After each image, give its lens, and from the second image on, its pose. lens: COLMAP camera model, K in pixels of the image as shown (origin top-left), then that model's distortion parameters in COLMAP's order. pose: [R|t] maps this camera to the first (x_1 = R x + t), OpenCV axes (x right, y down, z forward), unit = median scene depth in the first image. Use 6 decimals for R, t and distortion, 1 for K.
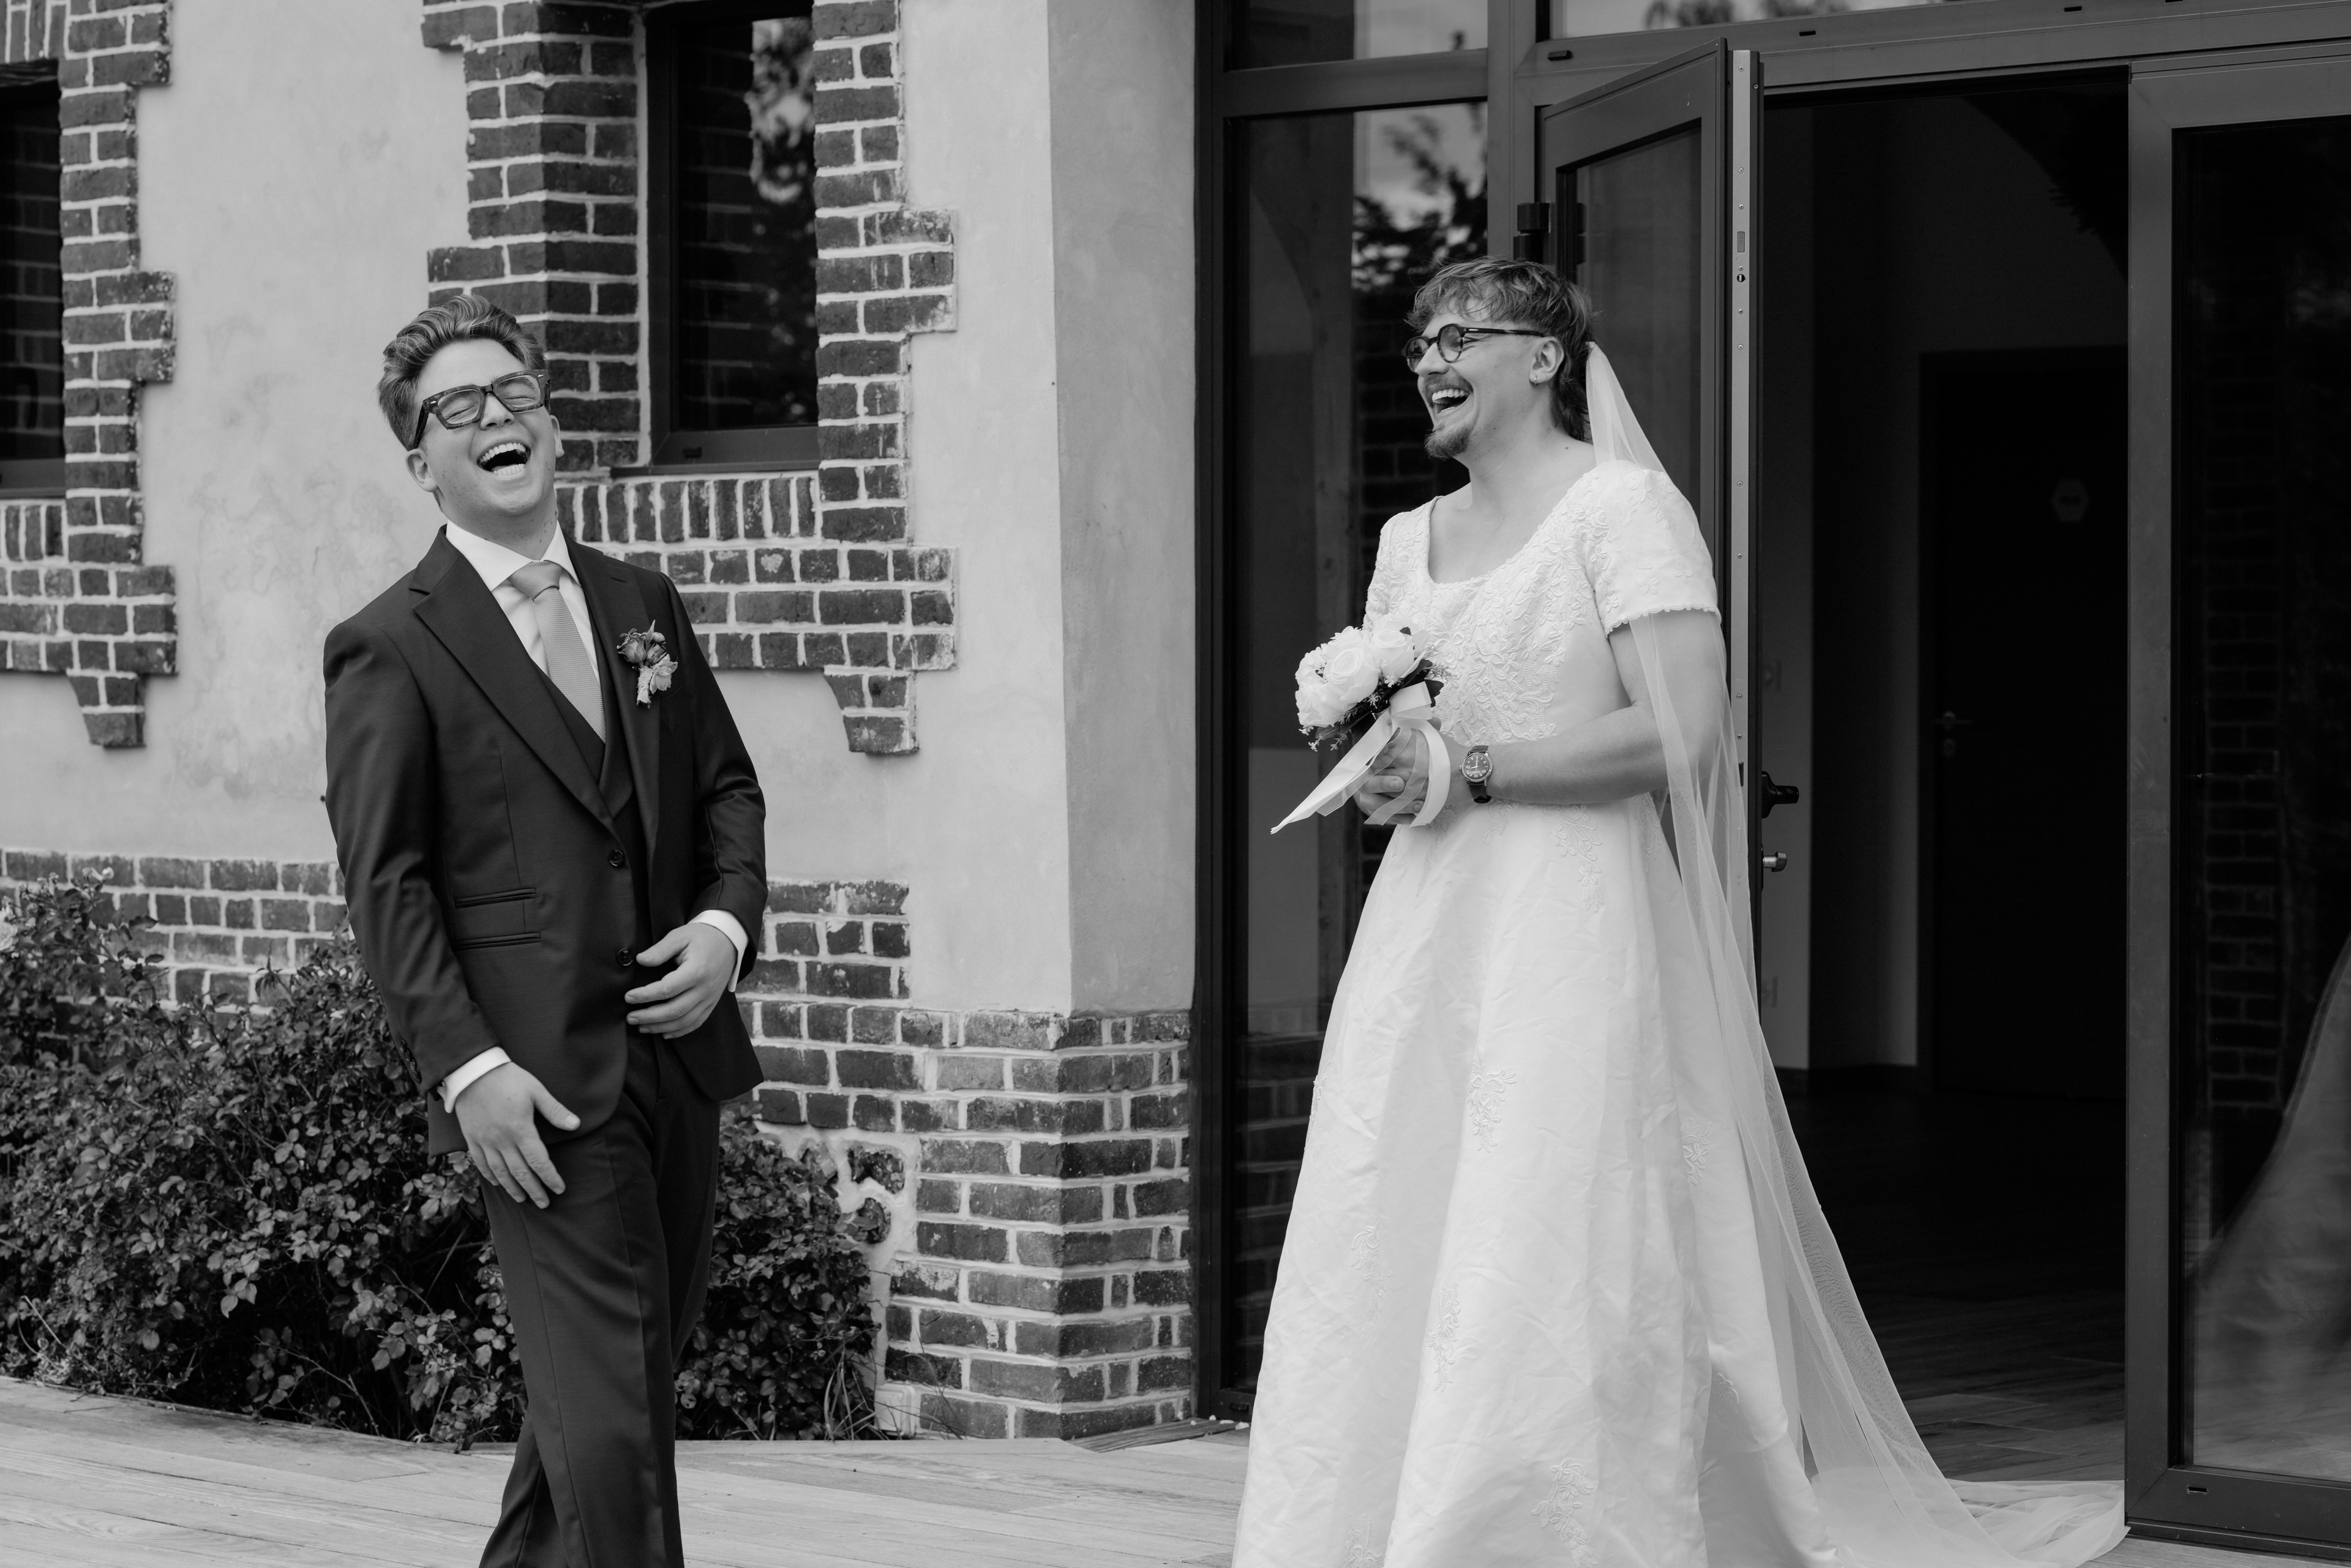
lens RADIAL K [[6013.1, 0, 1175.7], [0, 6013.1, 784.6], [0, 0, 1]] dist [0.097697, 0.000000]
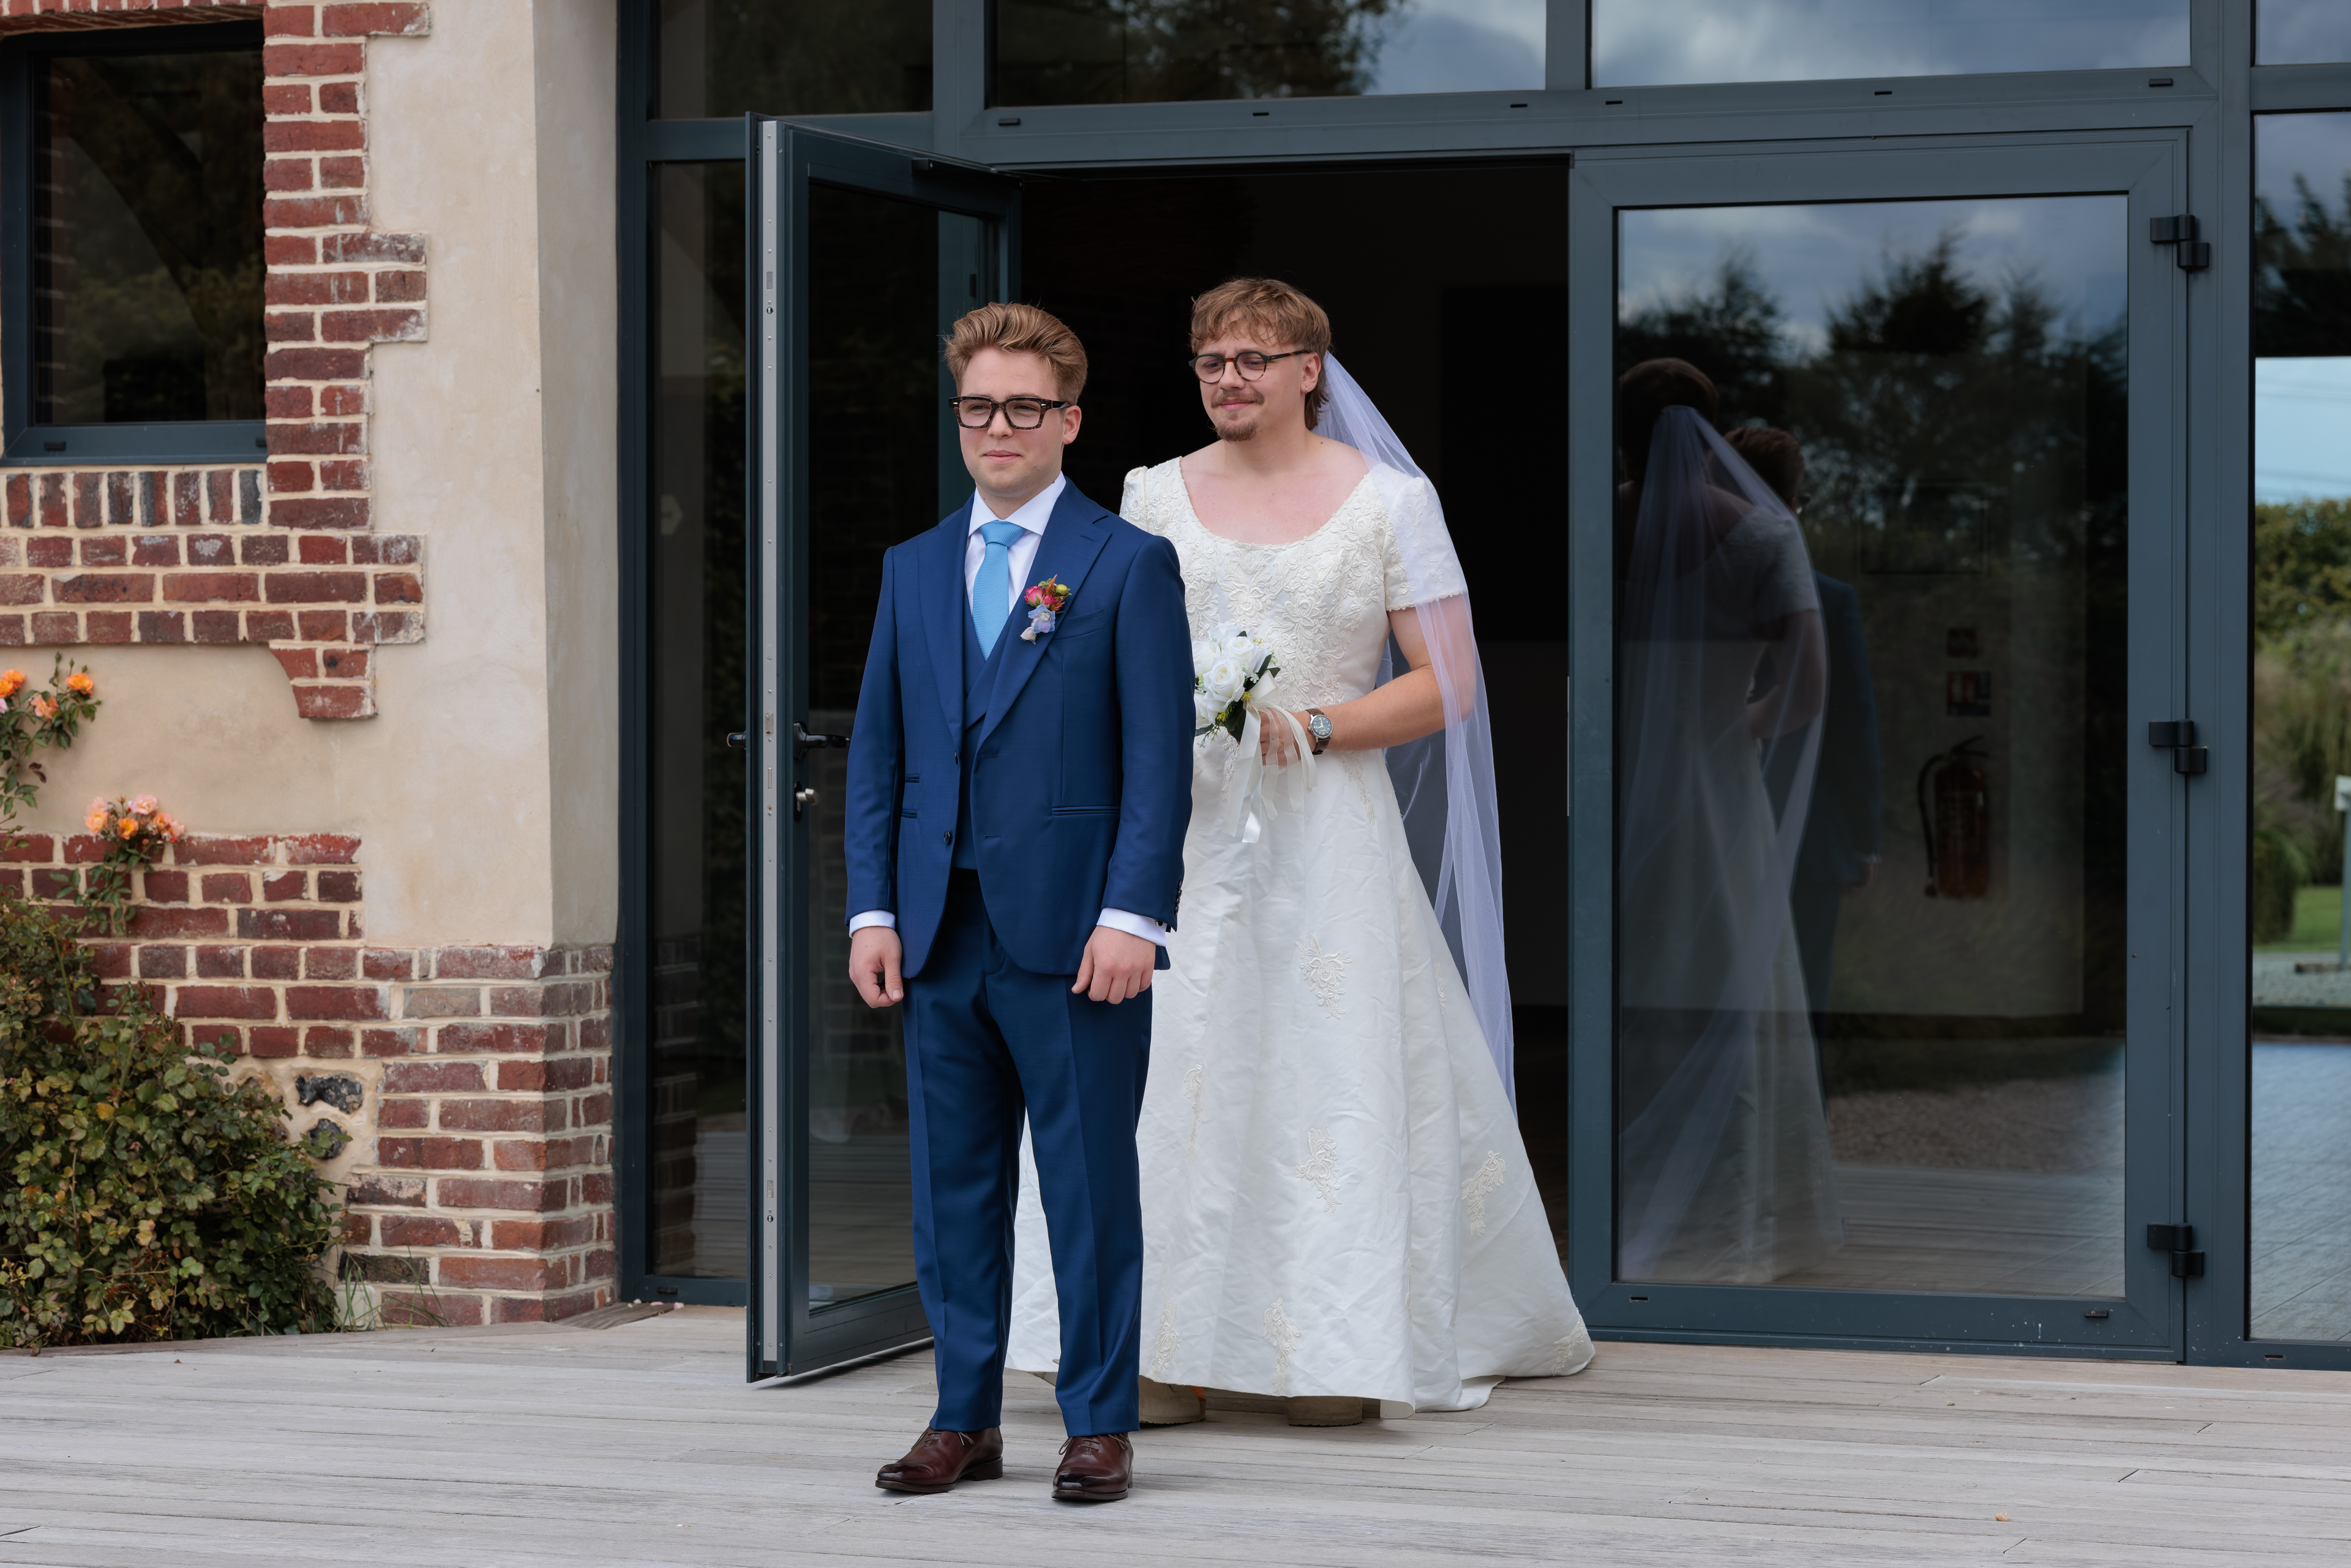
lens RADIAL K [[6013.1, 0, 1174.9], [0, 6013.1, 781.7], [0, 0, 1]] dist [0.097697, 0.000000]
pose [[0.912481, -0.004499, 0.409094, -0.365860], [0.007813, 0.999949, -0.006432, 0.014939], [-0.409044, 0.009065, 0.912470, -0.082009]]
